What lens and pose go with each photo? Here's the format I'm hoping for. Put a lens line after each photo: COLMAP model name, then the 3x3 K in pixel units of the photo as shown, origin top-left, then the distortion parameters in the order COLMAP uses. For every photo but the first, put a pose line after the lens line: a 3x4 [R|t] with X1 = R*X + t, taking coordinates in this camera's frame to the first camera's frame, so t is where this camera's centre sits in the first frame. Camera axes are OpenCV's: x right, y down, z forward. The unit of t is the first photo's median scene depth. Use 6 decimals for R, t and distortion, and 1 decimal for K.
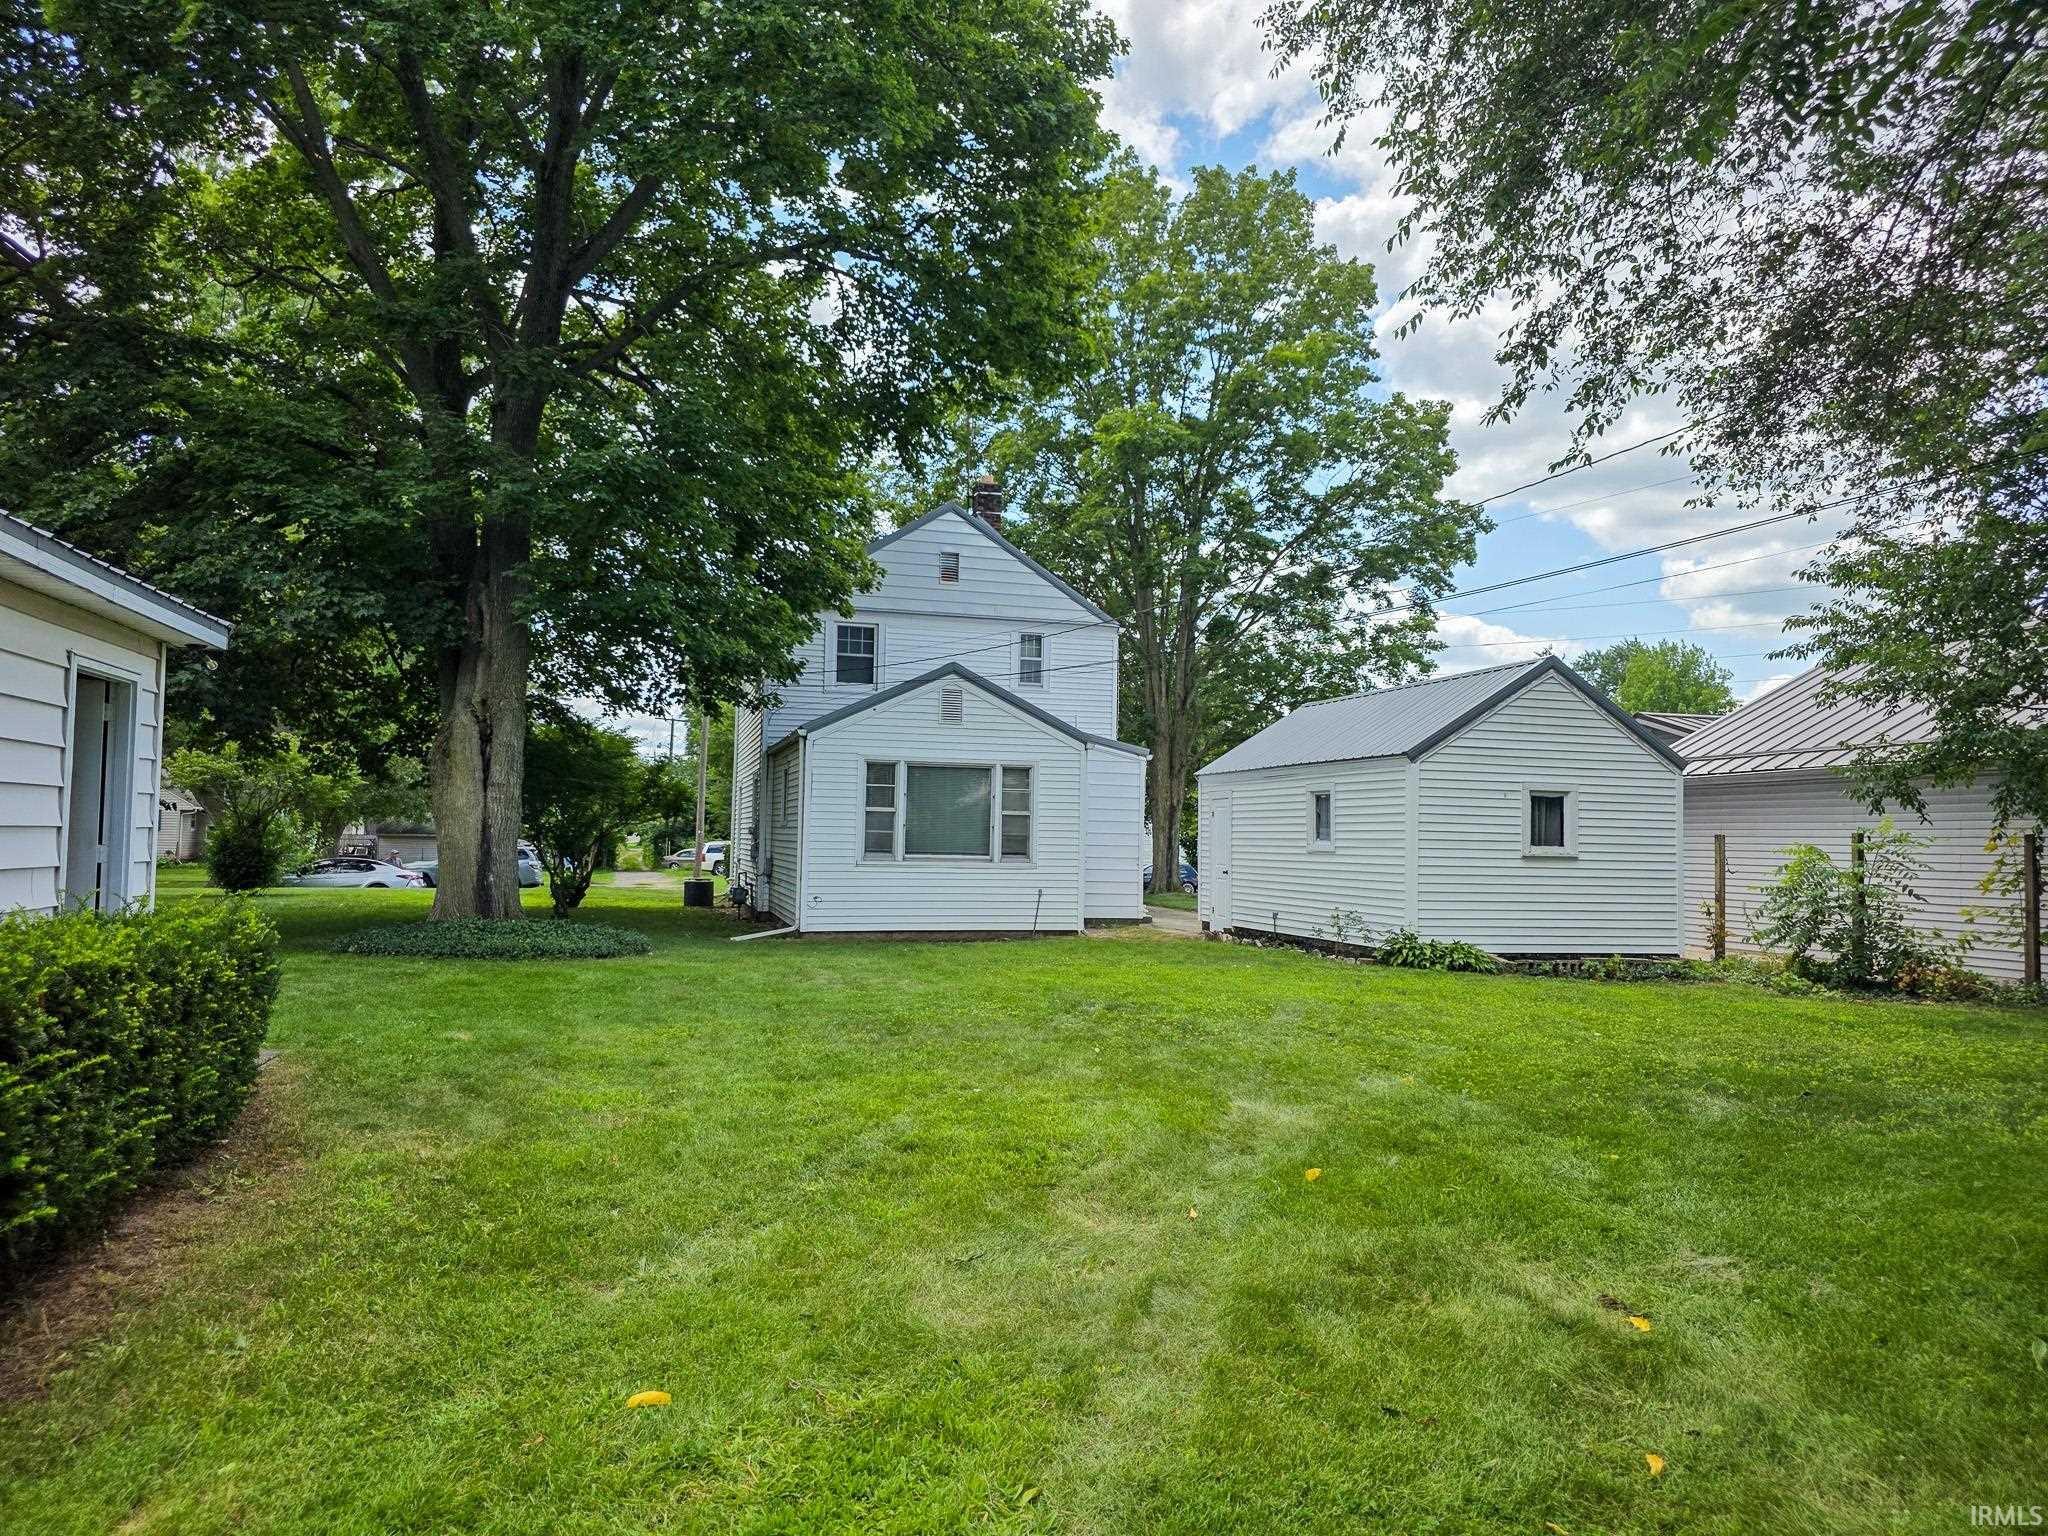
lens RADIAL K [[1391.1, 0, 1020.5], [0, 1391.1, 772.5], [0, 0, 1]] dist [0.054048, -0.005095]
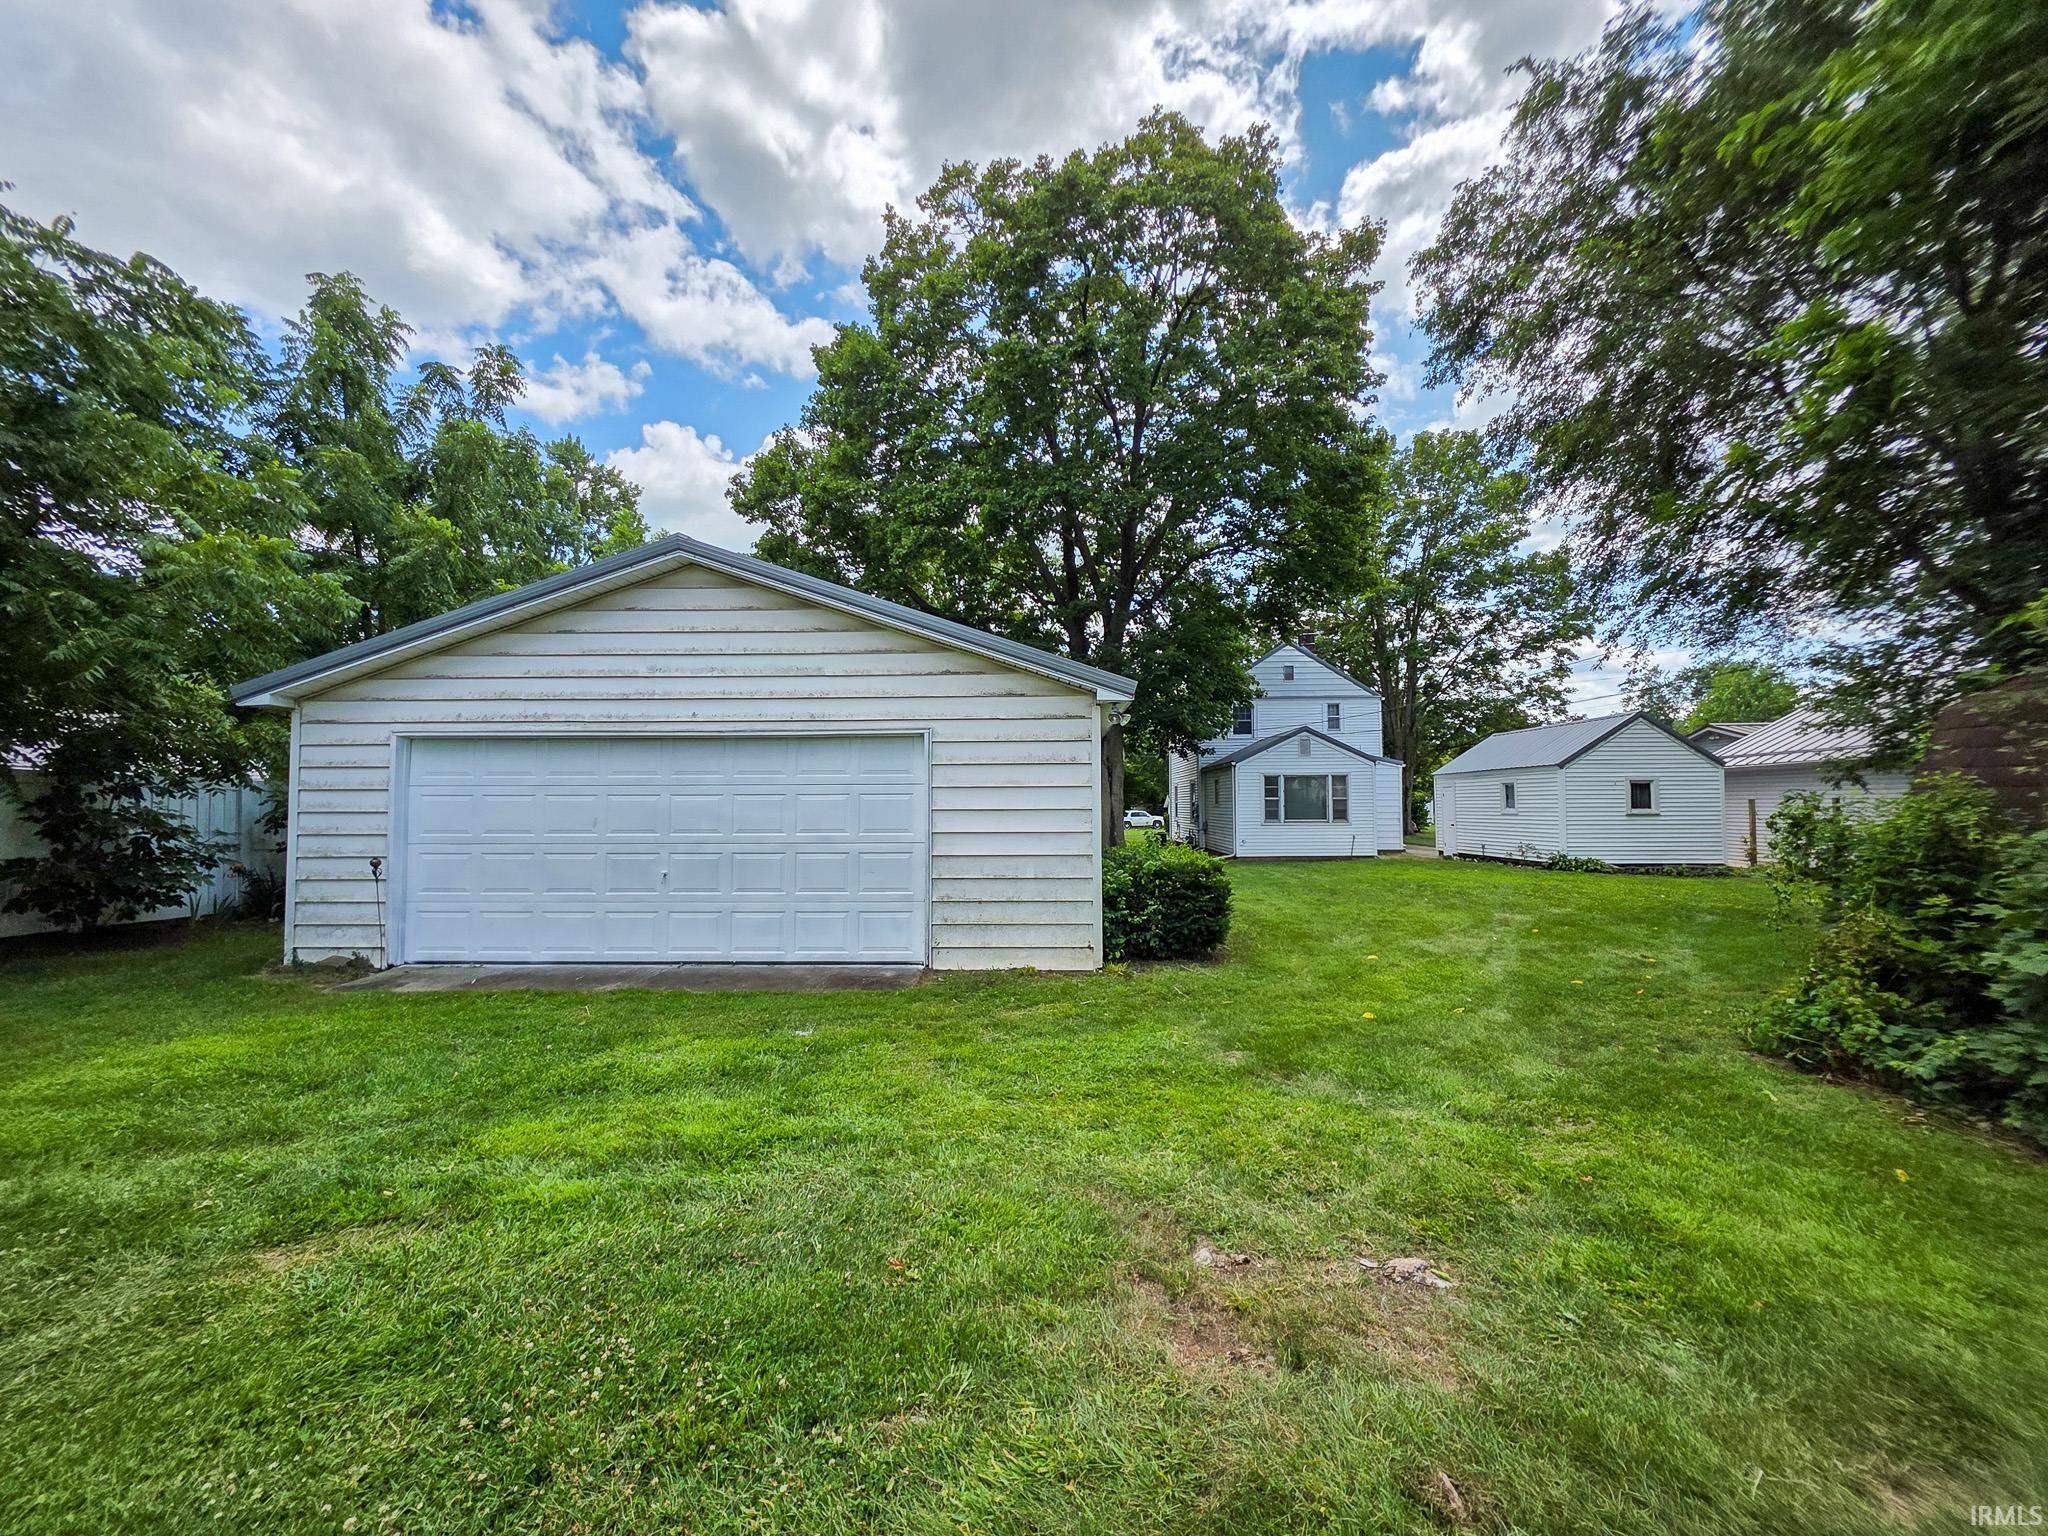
lens RADIAL K [[815.4, 0, 1029.7], [0, 815.4, 773.5], [0, 0, 1]] dist [0.002029, 0.000363]
pose [[0.955616, -0.037332, -0.292240, -0.087057], [0.039882, 0.999201, 0.002770, -0.028519], [0.291903, -0.014302, 0.956341, -0.280665]]
